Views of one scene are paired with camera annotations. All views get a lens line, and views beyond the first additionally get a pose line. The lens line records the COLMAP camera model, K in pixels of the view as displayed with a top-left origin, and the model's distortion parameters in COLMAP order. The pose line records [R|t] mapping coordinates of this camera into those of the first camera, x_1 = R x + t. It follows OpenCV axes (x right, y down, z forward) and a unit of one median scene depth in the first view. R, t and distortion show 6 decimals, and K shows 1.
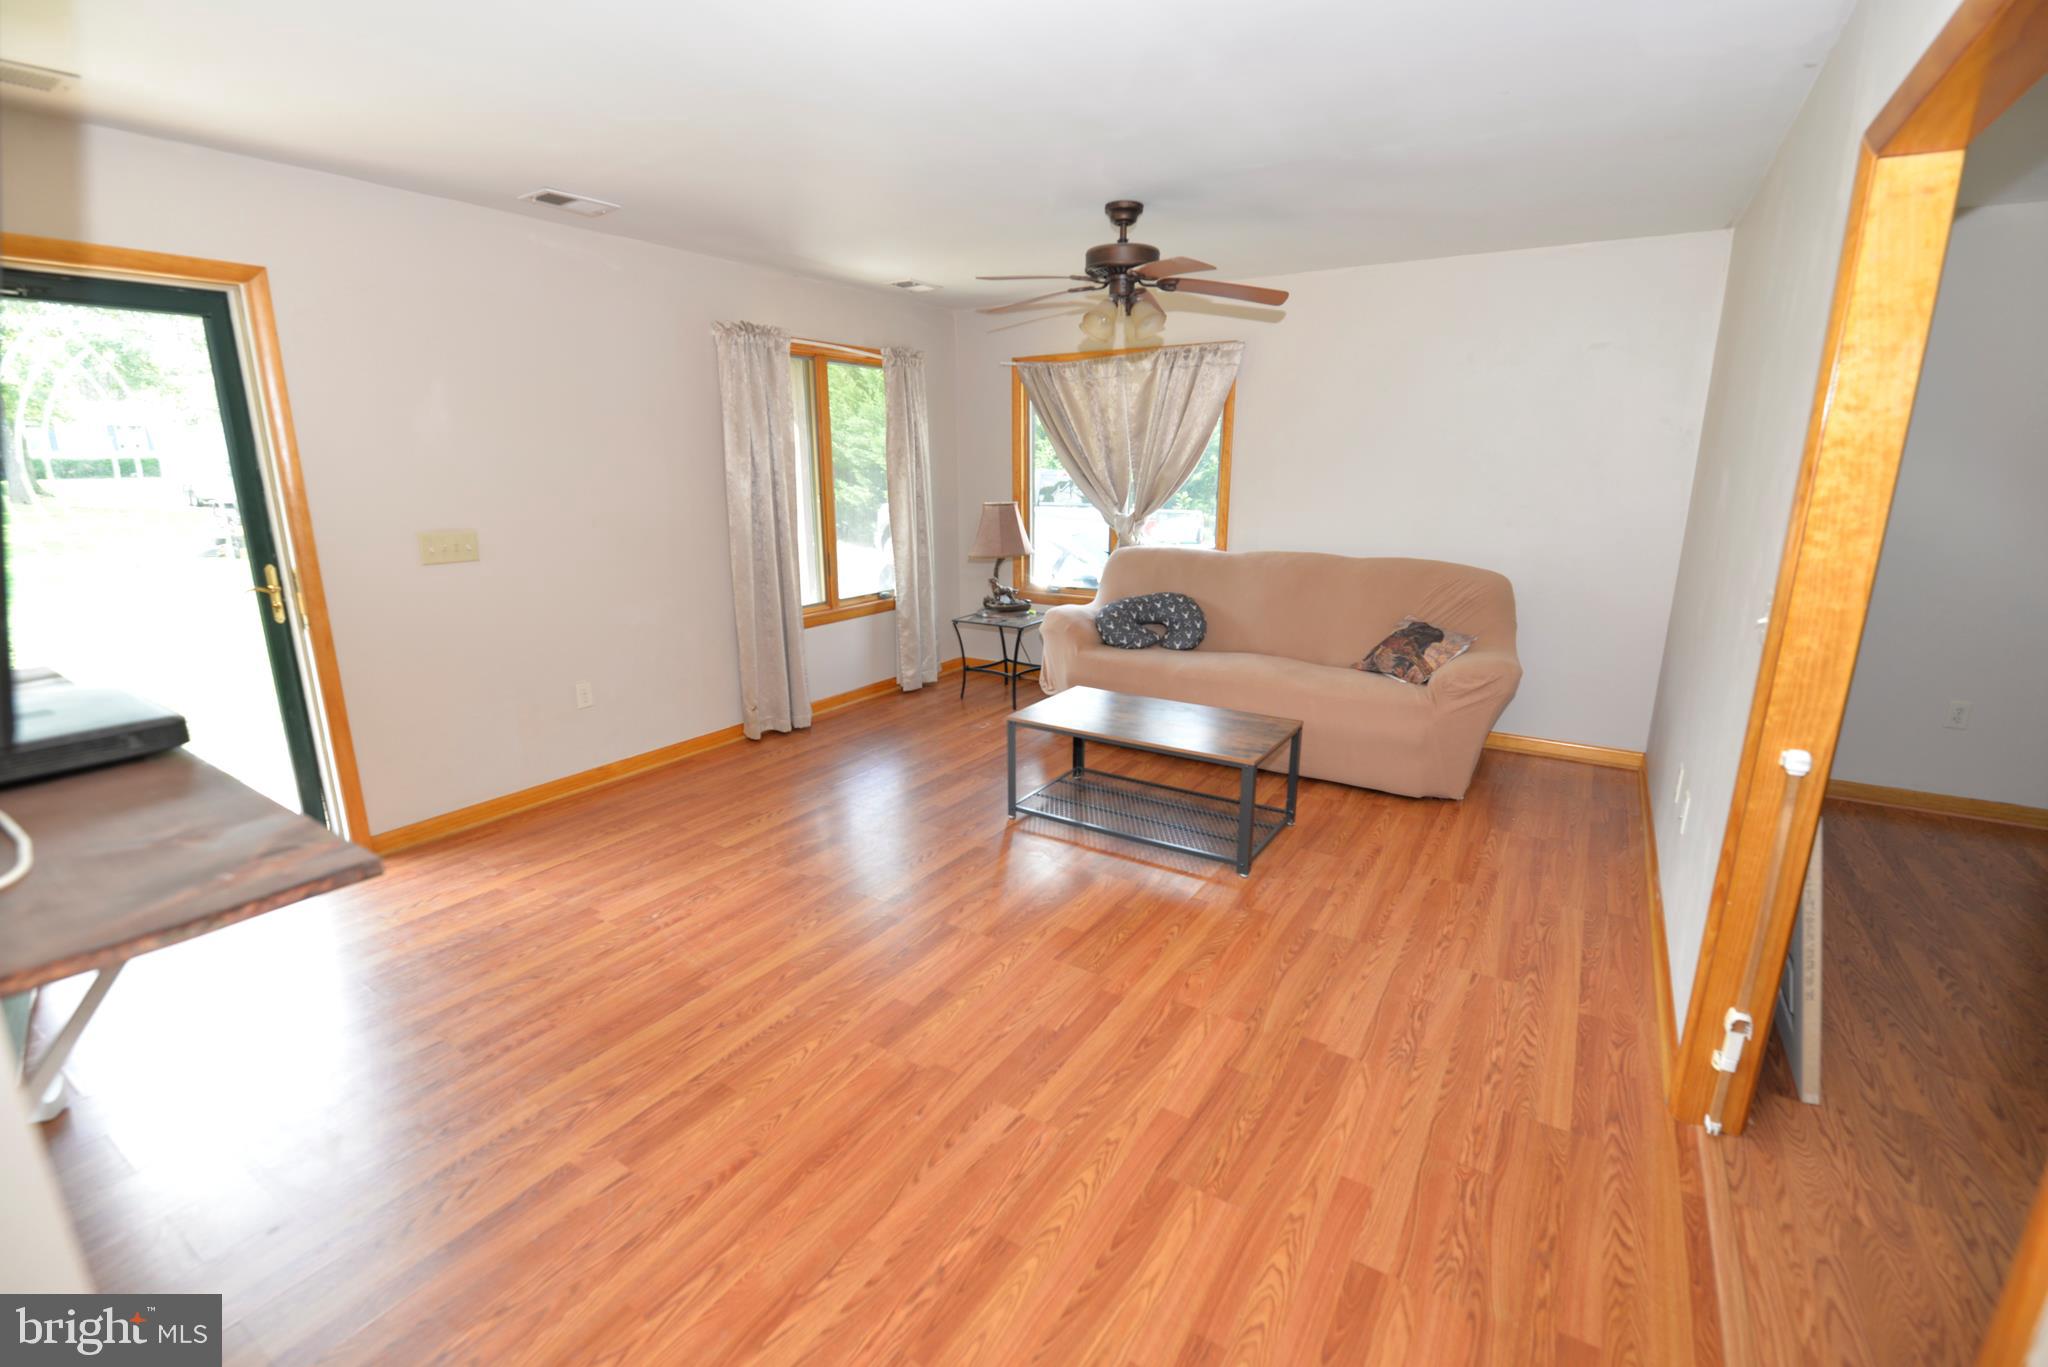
lens RADIAL K [[894.2, 0, 1029.3], [0, 894.2, 682.6], [0, 0, 1]] dist [-0.003088, -0.000620]
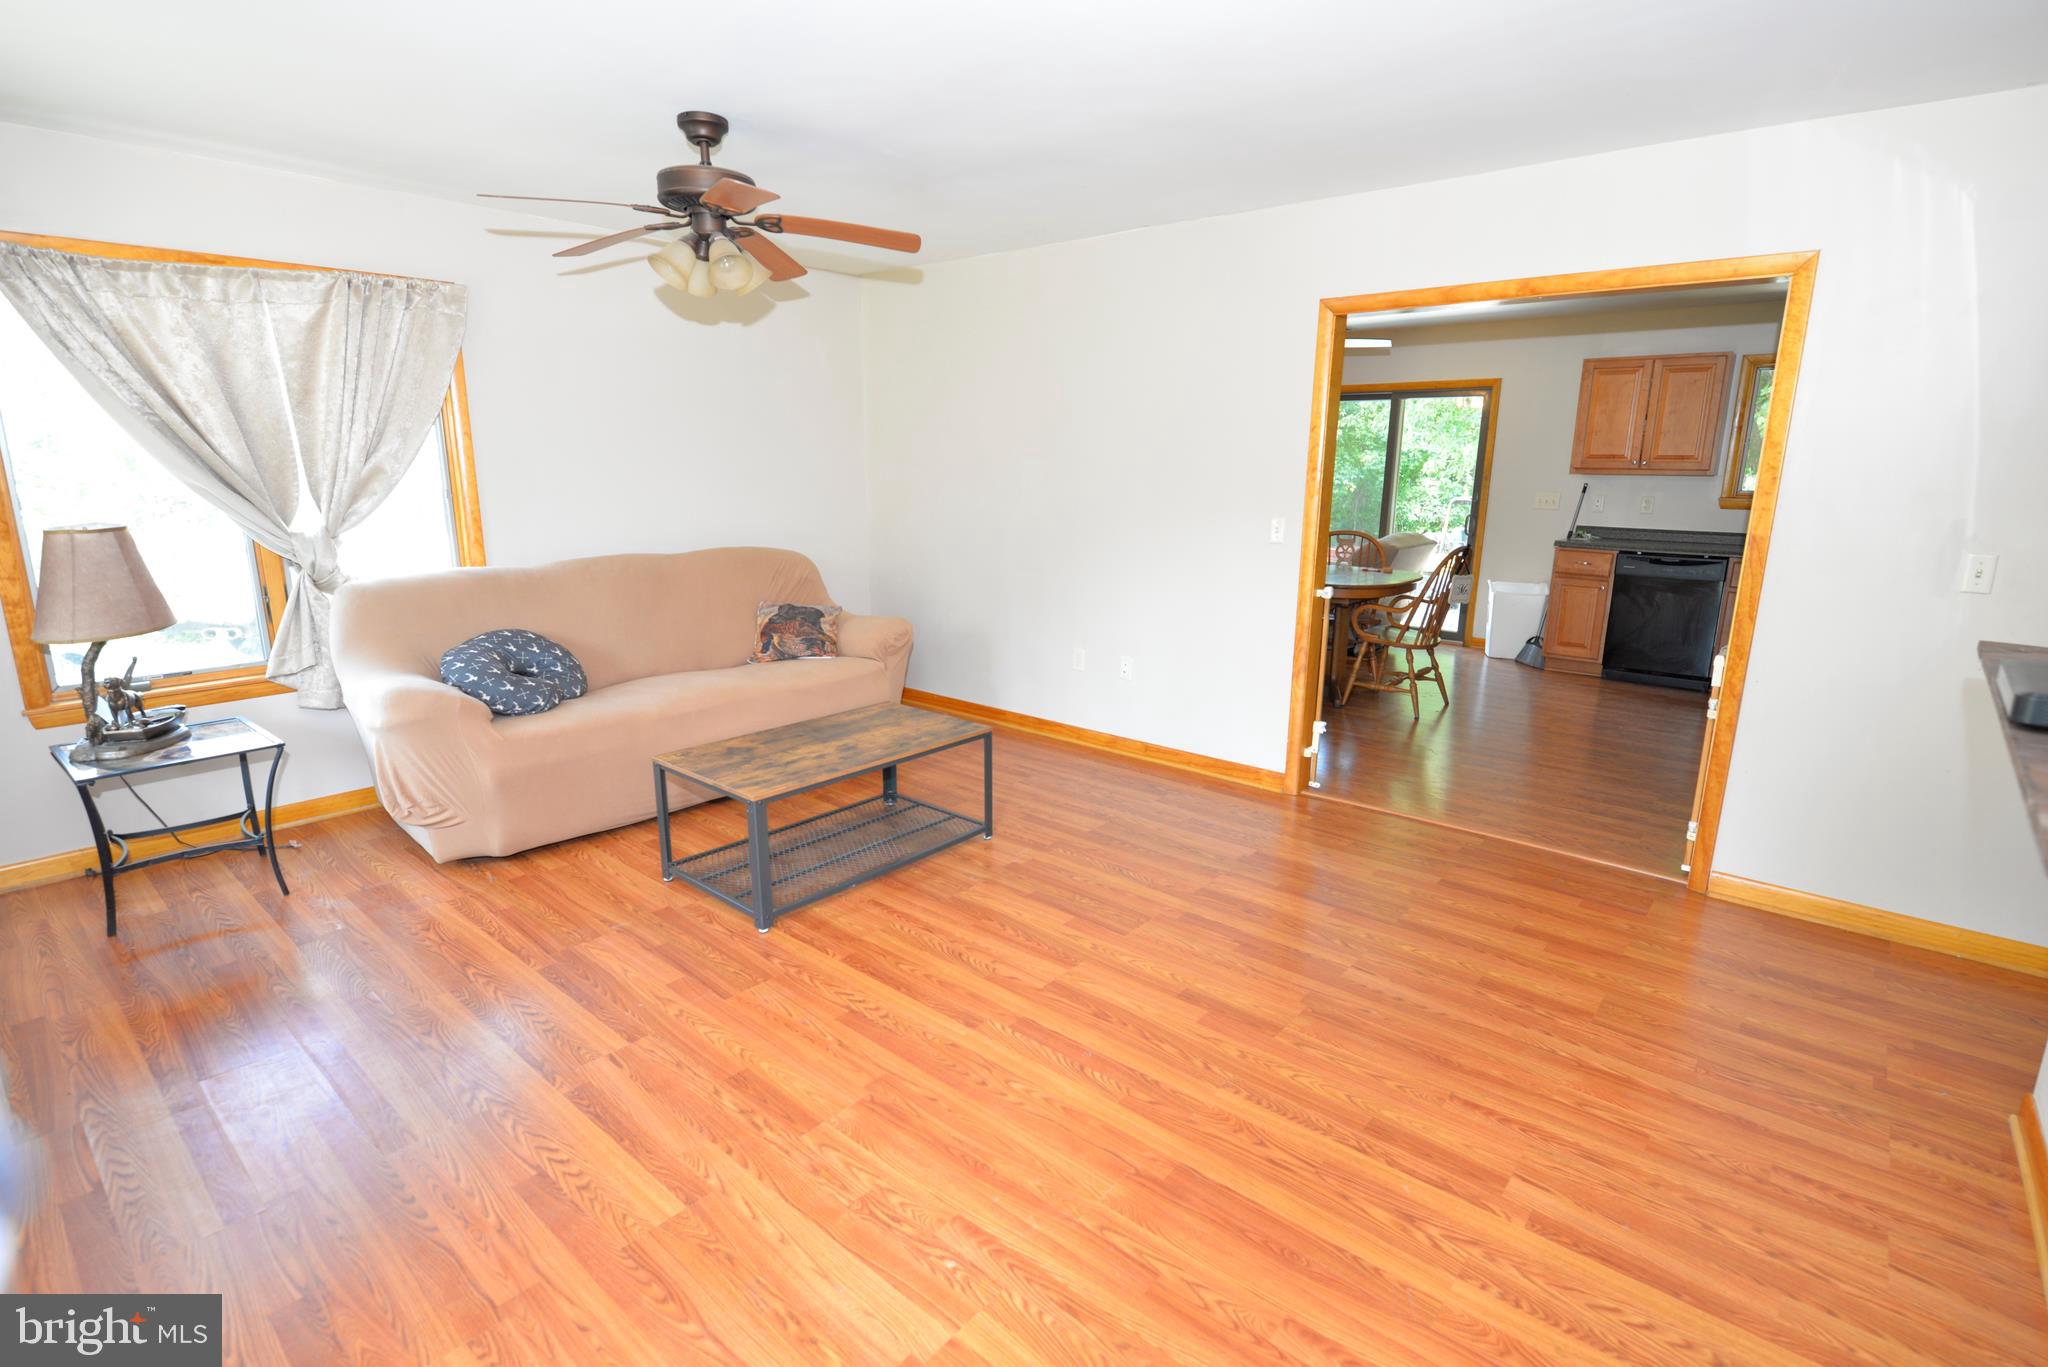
lens RADIAL K [[980.7, 0, 1024.0], [0, 980.7, 683.5], [0, 0, 1]] dist [-0.000852, 0.000066]
pose [[0.140437, -0.222573, 0.964748, -0.784241], [0.233537, 0.954357, 0.186180, -0.155124], [-0.962153, 0.199158, 0.186006, 0.663427]]
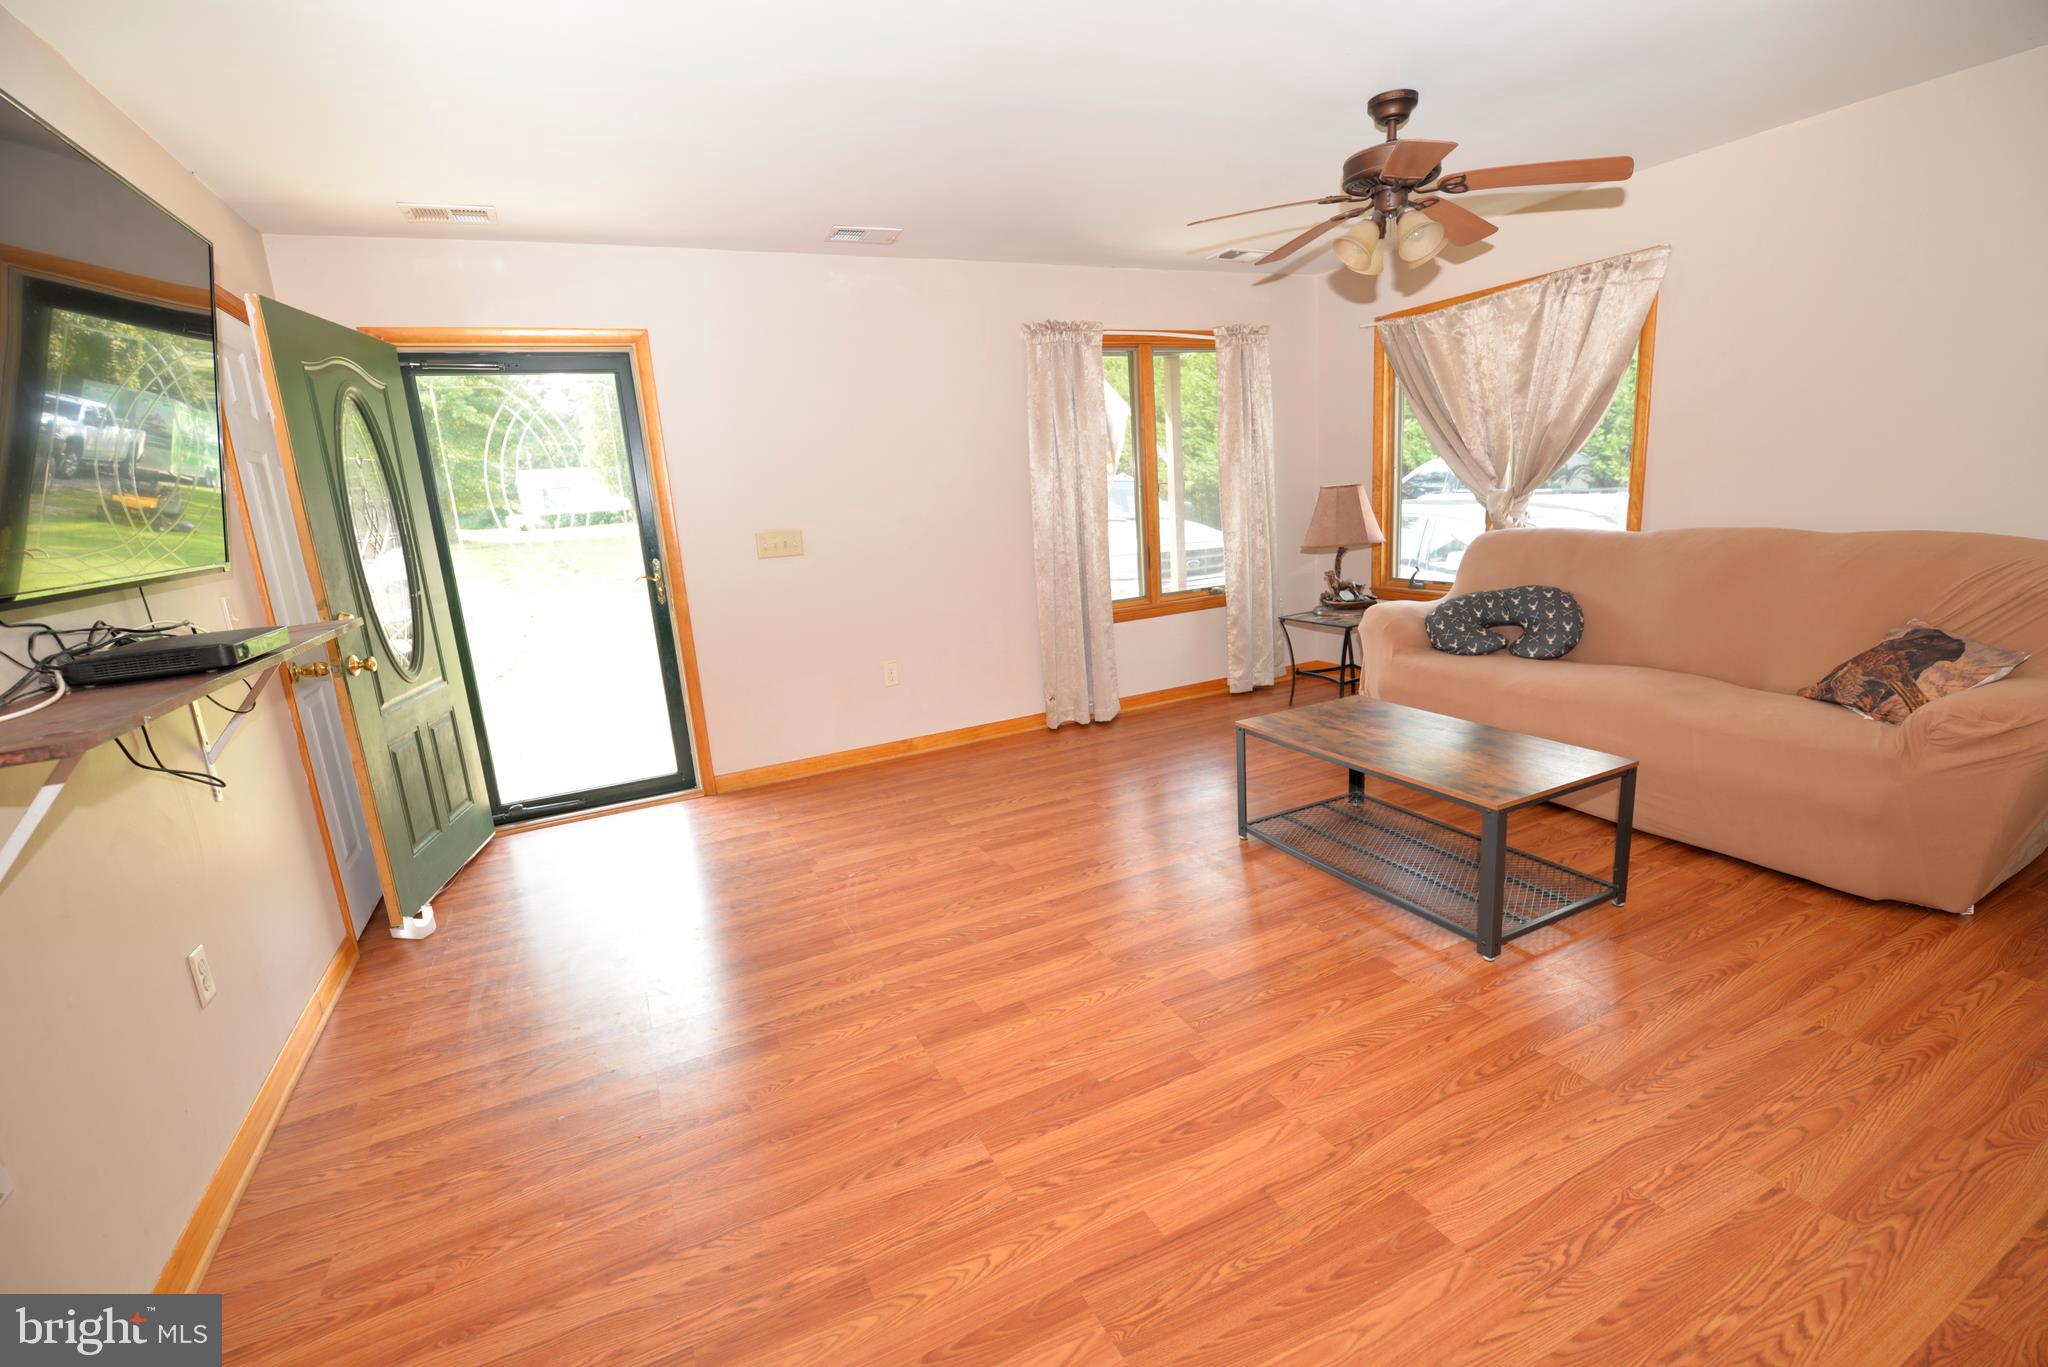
lens RADIAL K [[889.2, 0, 1026.0], [0, 889.2, 682.1], [0, 0, 1]] dist [-0.001166, -0.010691]
pose [[0.850106, 0.055640, -0.523664, 0.269807], [-0.059757, 0.998172, 0.009049, 0.003854], [0.523210, 0.023599, 0.851877, 0.159312]]
